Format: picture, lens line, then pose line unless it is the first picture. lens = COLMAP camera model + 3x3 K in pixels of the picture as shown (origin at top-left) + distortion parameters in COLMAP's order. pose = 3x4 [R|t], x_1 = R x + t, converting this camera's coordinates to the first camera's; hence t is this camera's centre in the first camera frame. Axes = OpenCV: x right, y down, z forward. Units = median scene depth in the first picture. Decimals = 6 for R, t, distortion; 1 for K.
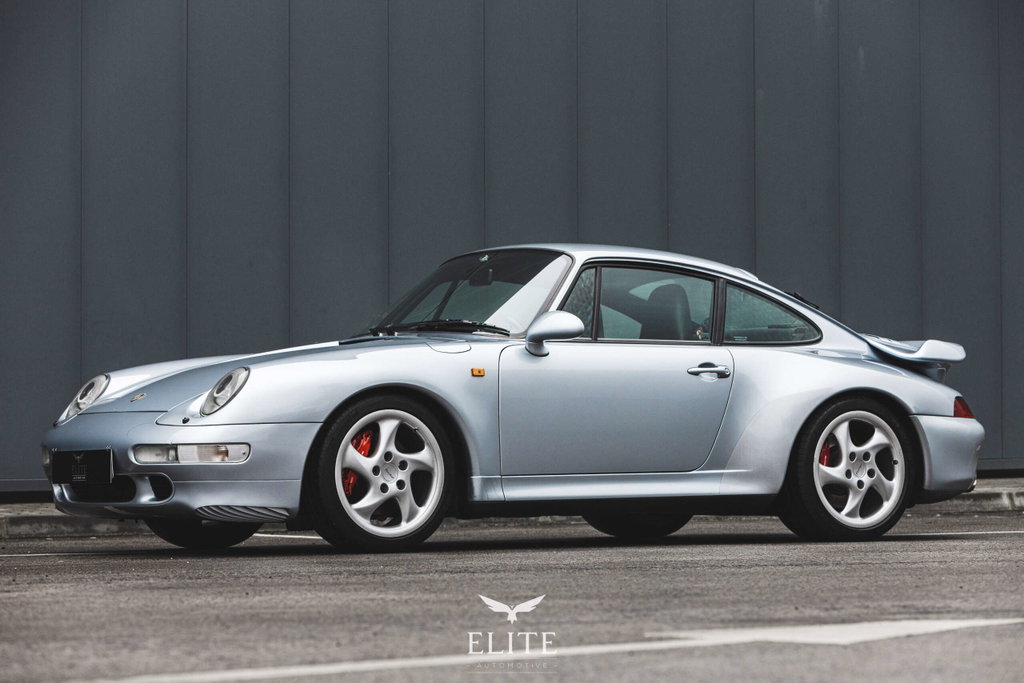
lens RADIAL K [[3432.9, 0, 512.9], [0, 3432.9, 344.6], [0, 0, 1]] dist [-0.245619, 0.000000]
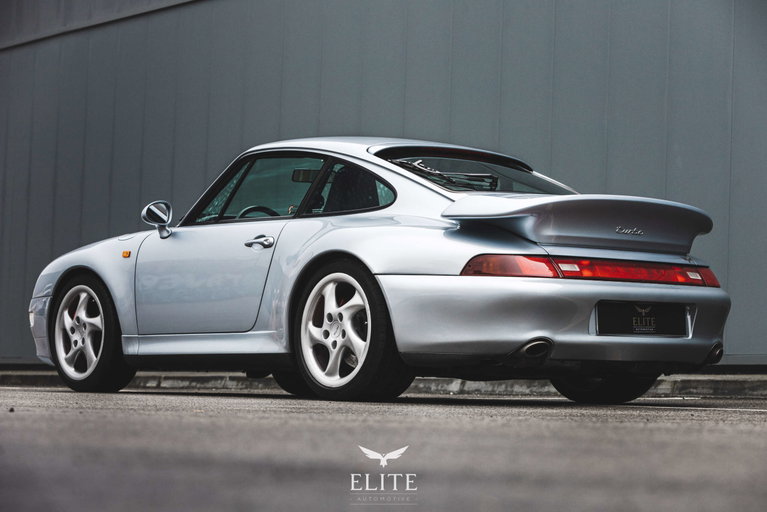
lens RADIAL K [[2019.6, 0, 383.2], [0, 2019.6, 258.6], [0, 0, 1]] dist [0.033633, 0.000000]
pose [[0.104562, -0.046974, -0.993408, 0.716243], [0.016238, 0.998831, -0.045521, 0.043643], [0.994386, -0.011371, 0.105203, 0.968160]]
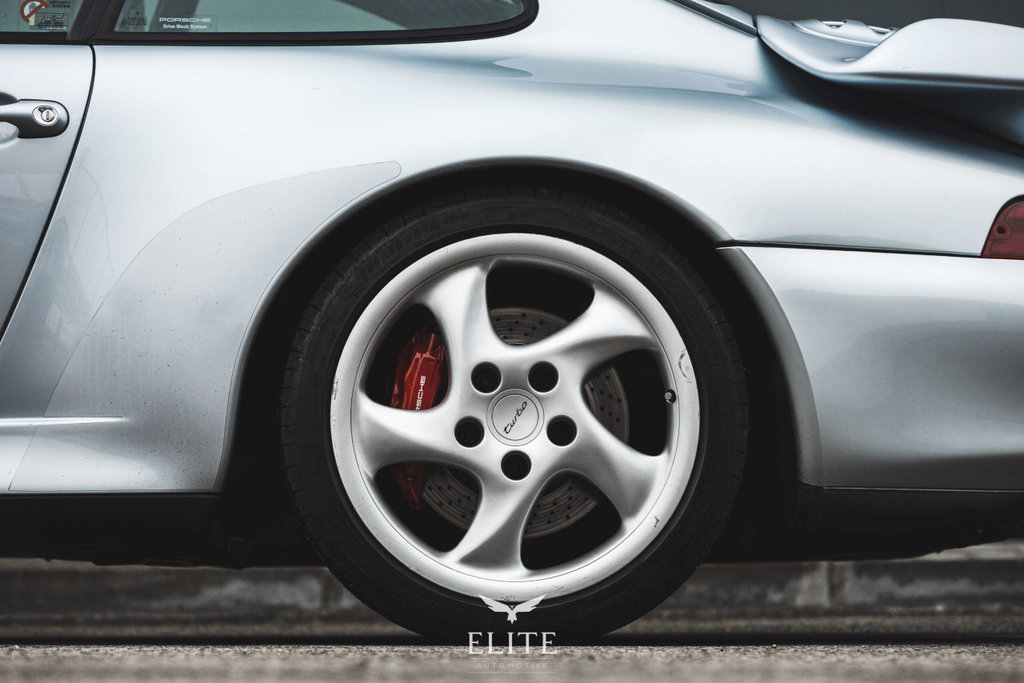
lens RADIAL K [[5189.2, 0, 510.8], [0, 5189.2, 340.6], [0, 0, 1]] dist [-0.415754, 0.000000]
pose [[0.855867, -0.019323, -0.516835, 0.354856], [0.013505, 0.999796, -0.015015, 0.037162], [0.517020, 0.005871, 0.855953, 0.600555]]
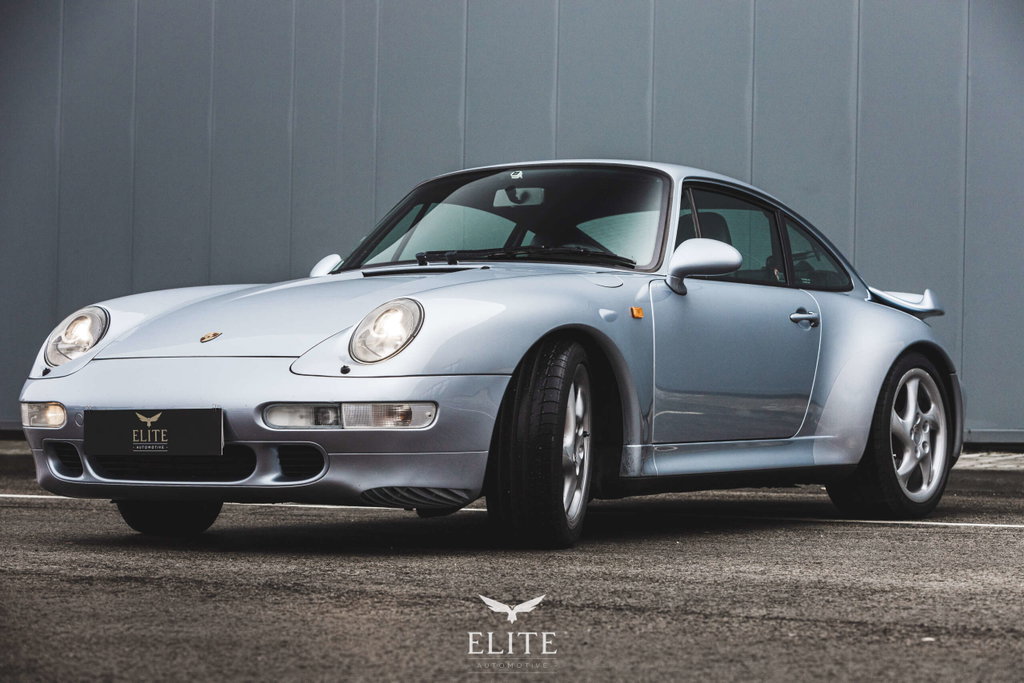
lens RADIAL K [[2568.3, 0, 507.9], [0, 2568.3, 339.3], [0, 0, 1]] dist [-0.044324, 0.000000]
pose [[0.922782, 0.016374, 0.384974, -0.251350], [-0.019674, 0.999796, 0.004634, 0.011506], [-0.384819, -0.011851, 0.922916, 0.446230]]
